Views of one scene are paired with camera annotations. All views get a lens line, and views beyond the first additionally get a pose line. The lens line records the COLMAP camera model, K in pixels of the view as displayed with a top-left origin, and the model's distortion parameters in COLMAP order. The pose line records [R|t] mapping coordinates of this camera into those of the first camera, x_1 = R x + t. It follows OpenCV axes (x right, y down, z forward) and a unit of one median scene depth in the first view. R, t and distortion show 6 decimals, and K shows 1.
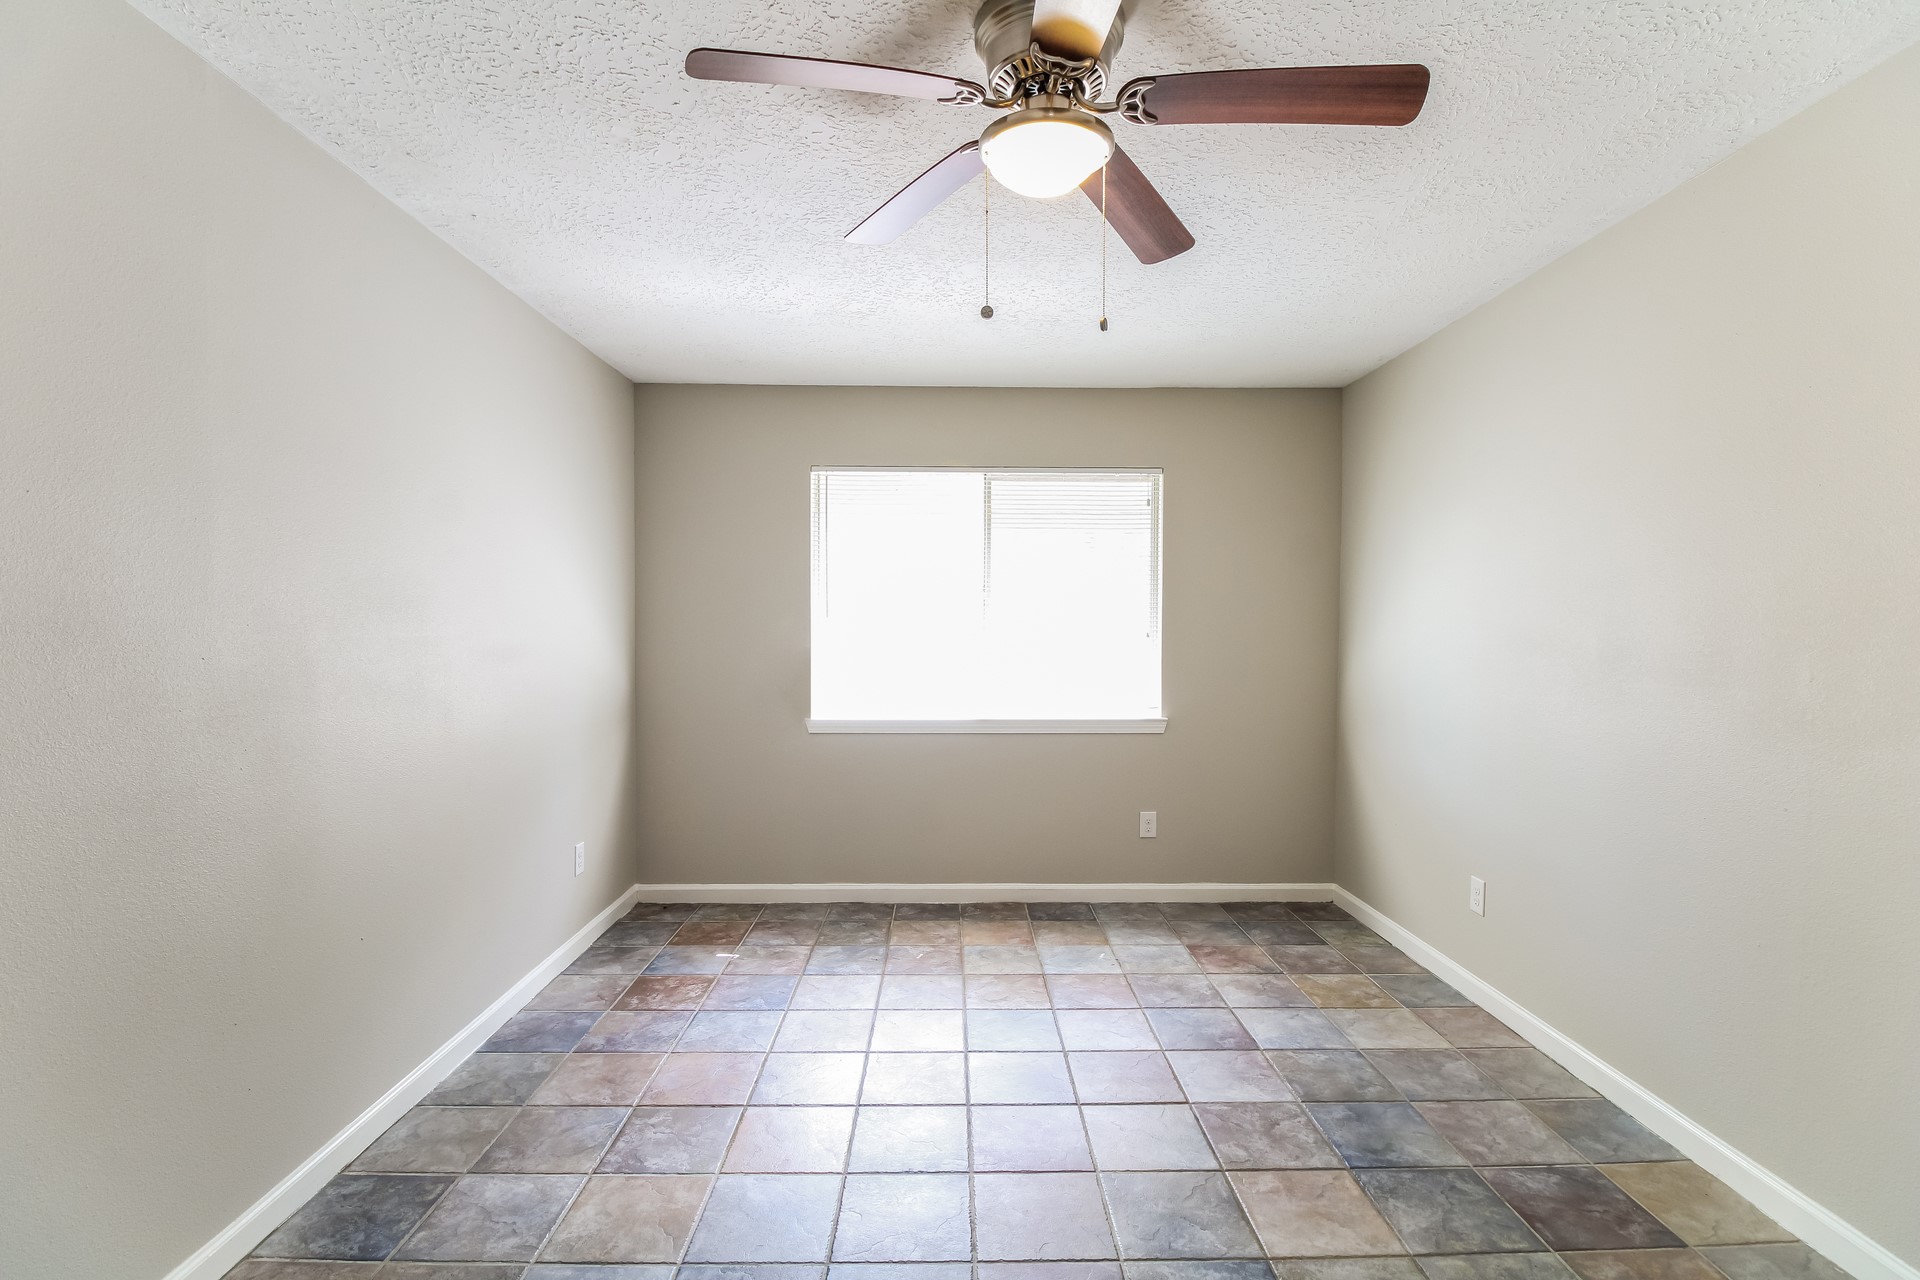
lens RADIAL K [[892.7, 0, 918.2], [0, 892.7, 594.3], [0, 0, 1]] dist [-0.000446, -0.012003]
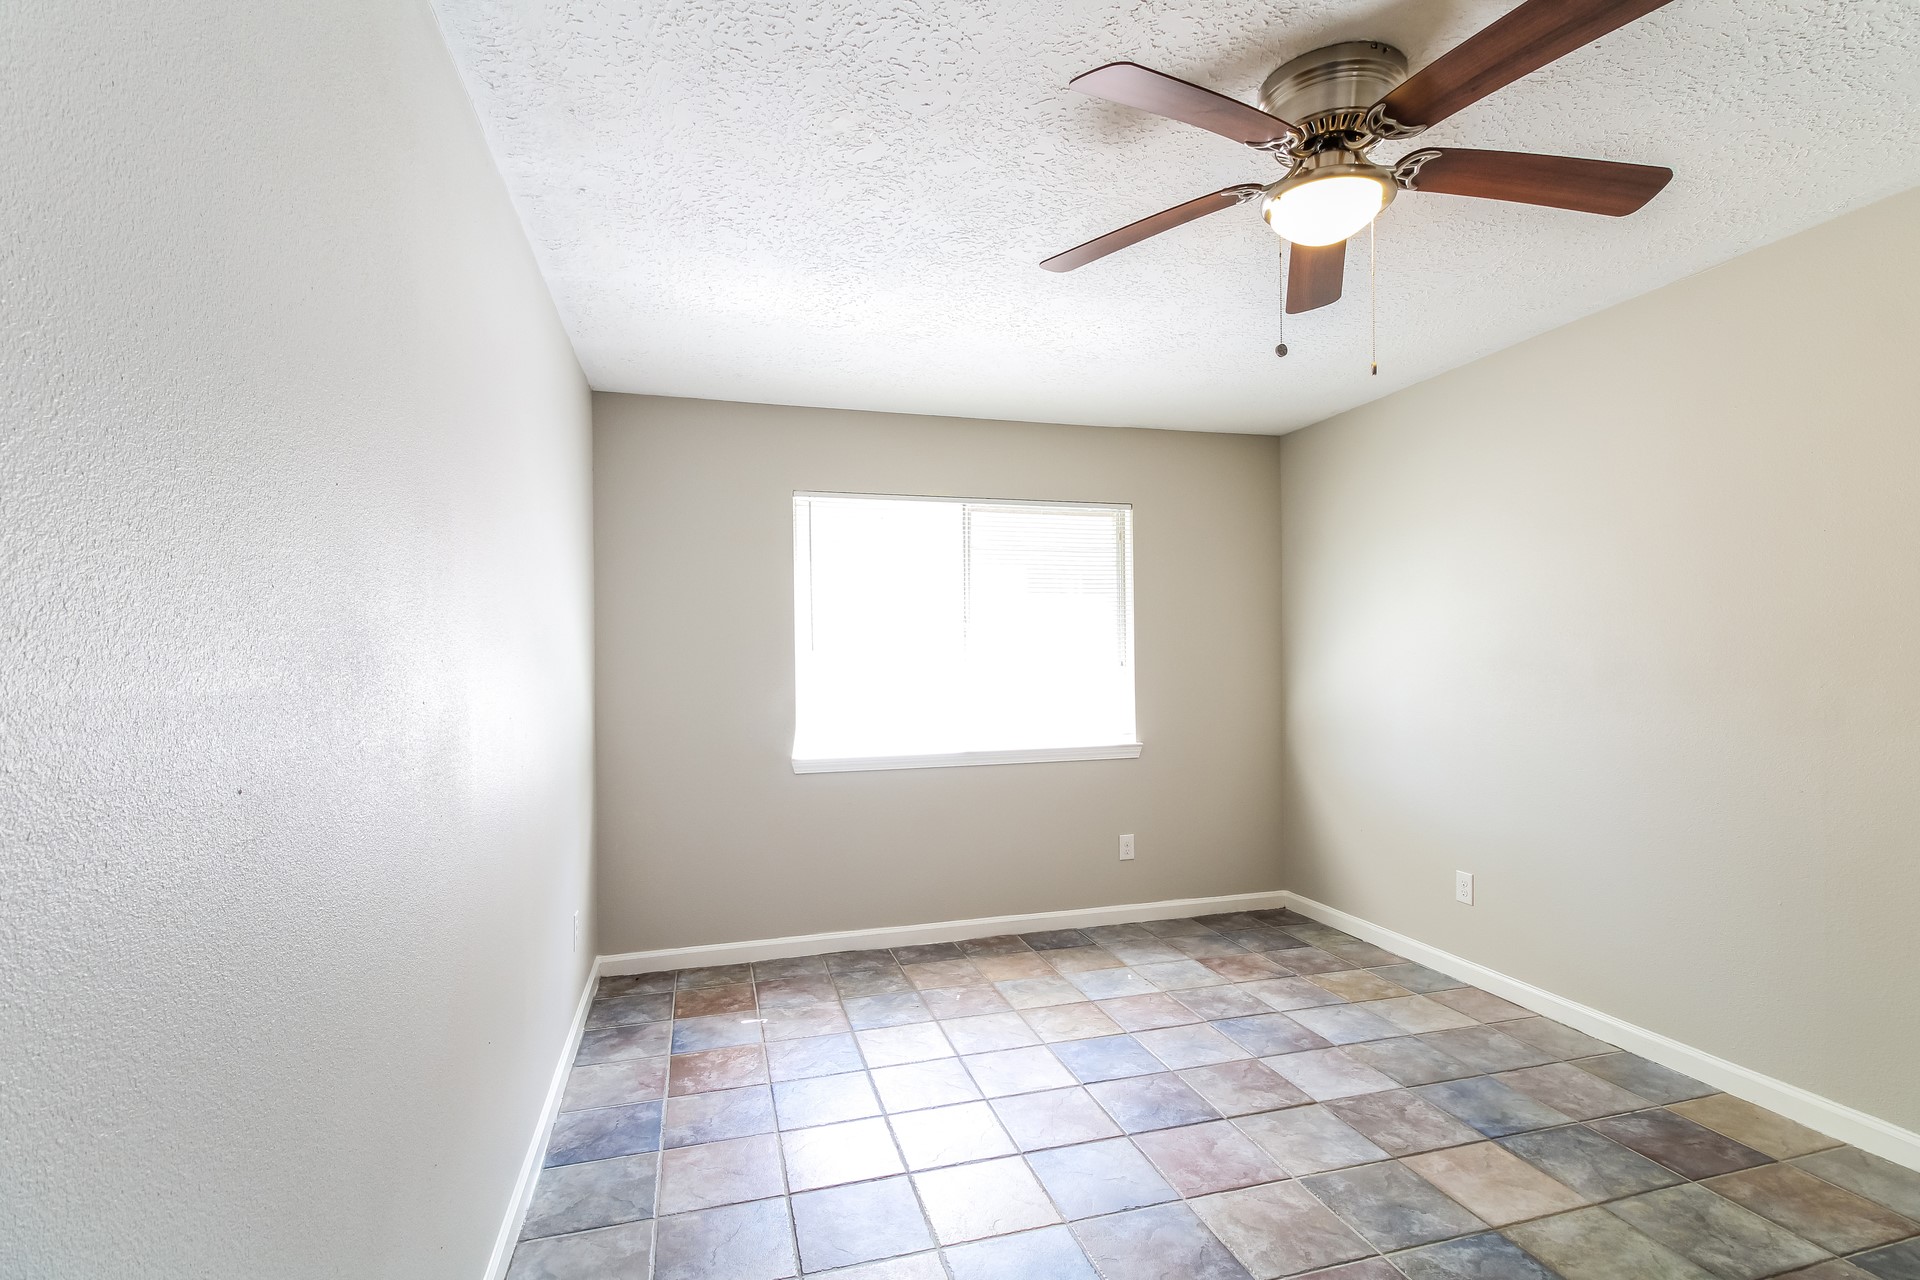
lens RADIAL K [[892.7, 0, 1073.3], [0, 892.7, 606.7], [0, 0, 1]] dist [-0.000446, -0.012003]
pose [[0.964498, -0.000465, 0.264091, -0.149790], [0.006107, 0.999770, -0.020545, 0.000350], [-0.264021, 0.021428, 0.964279, 0.025469]]
